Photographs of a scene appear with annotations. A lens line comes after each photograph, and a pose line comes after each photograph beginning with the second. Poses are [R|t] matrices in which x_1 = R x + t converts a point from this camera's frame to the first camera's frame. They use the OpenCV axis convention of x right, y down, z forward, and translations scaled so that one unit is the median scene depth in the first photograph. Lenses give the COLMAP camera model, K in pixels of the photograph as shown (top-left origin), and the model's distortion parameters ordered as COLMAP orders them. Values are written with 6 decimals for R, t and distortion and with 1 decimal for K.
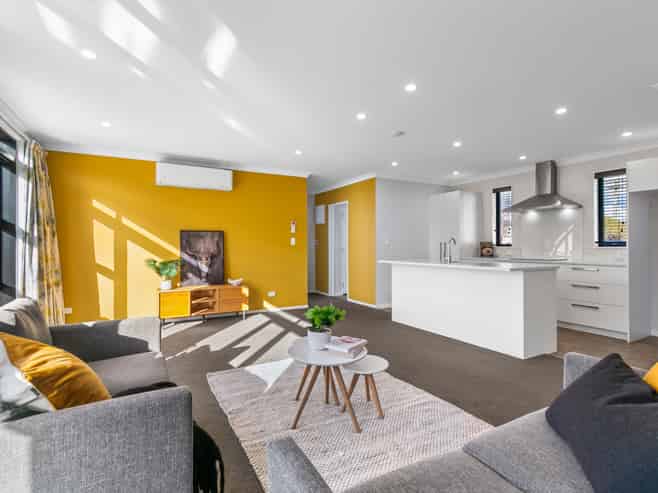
lens RADIAL K [[333.7, 0, 331.0], [0, 333.7, 240.3], [0, 0, 1]] dist [0.000825, -0.000039]
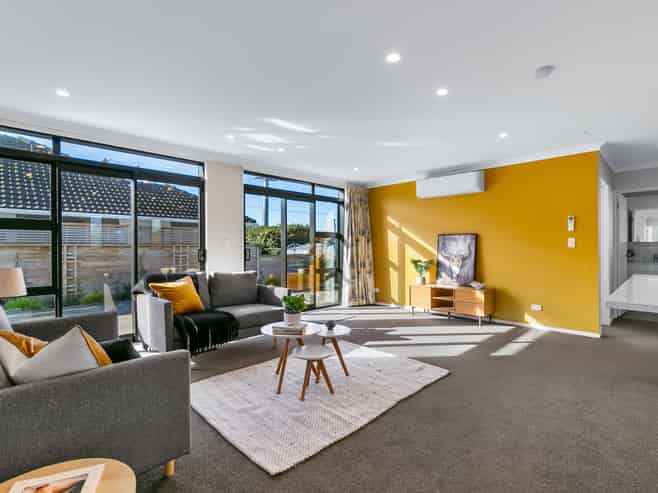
lens RADIAL K [[329.2, 0, 329.0], [0, 329.2, 246.5], [0, 0, 1]] dist [-0.044034, -0.000200]
pose [[0.250213, -0.003946, -0.968183, 0.575477], [0.013646, 0.999907, -0.000548, 0.006357], [0.968095, -0.013075, 0.250244, 0.377929]]
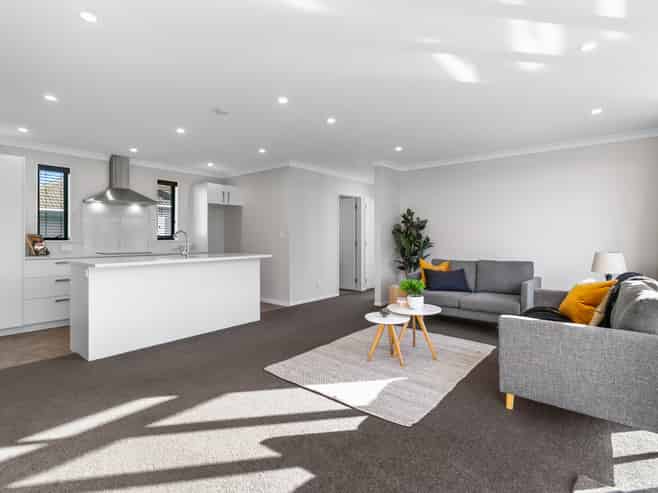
lens RADIAL K [[333.7, 0, 331.0], [0, 333.7, 240.3], [0, 0, 1]] dist [0.000825, -0.000039]
pose [[-0.335382, -0.005324, 0.942067, -0.602059], [-0.013361, 0.999910, 0.000894, 0.009793], [-0.941988, -0.012287, -0.335423, 0.853241]]
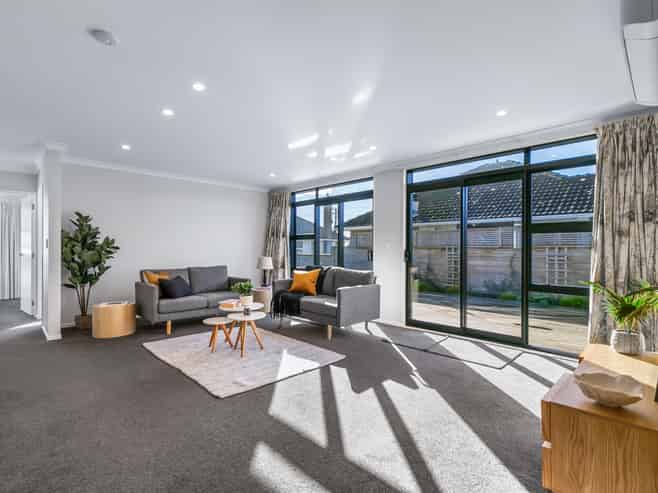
lens RADIAL K [[335.3, 0, 329.0], [0, 335.3, 246.5], [0, 0, 1]] dist [-0.000187, -0.000034]
pose [[-0.970929, -0.002070, -0.239359, -0.016911], [0.003198, 0.999761, -0.021618, 0.018946], [0.239347, -0.021755, -0.970690, 1.332344]]
